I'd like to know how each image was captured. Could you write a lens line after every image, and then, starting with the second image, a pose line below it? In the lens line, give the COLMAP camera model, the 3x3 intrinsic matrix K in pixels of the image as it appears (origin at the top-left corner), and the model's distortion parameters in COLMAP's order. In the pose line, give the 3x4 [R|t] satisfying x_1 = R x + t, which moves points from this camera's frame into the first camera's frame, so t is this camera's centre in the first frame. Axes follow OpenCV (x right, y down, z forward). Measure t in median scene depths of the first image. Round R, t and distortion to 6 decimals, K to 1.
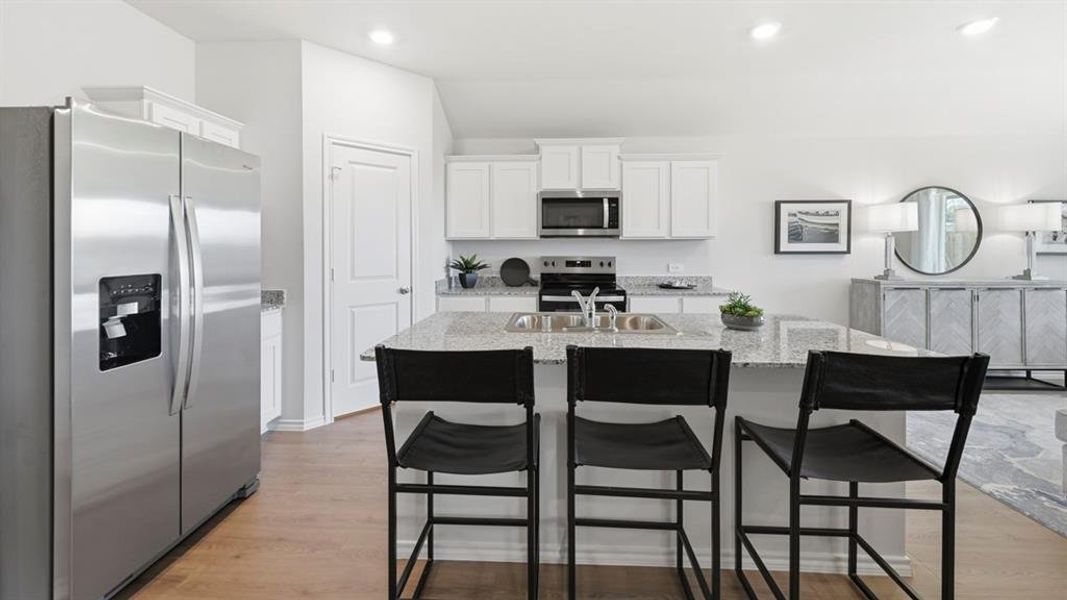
lens RADIAL K [[425.0, 0, 535.1], [0, 425.0, 245.7], [0, 0, 1]] dist [0.001577, -0.000165]
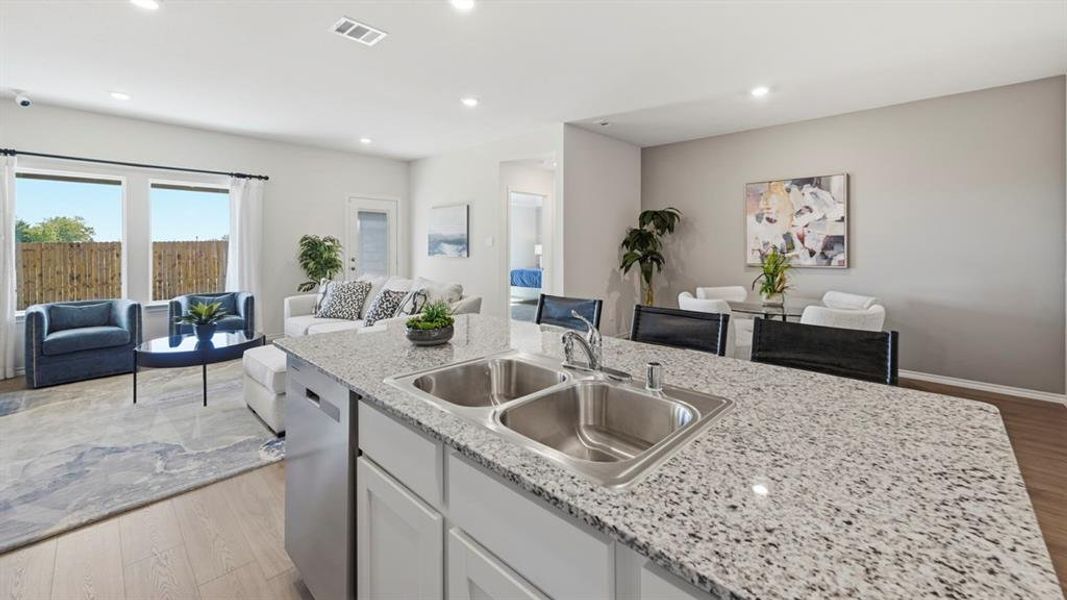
lens RADIAL K [[425.0, 0, 536.6], [0, 425.0, 246.2], [0, 0, 1]] dist [0.001577, -0.000165]
pose [[-0.751260, -0.000208, 0.660006, -0.120808], [-0.002631, 0.999993, -0.002679, 0.001695], [-0.660001, -0.003749, -0.751255, 0.774058]]
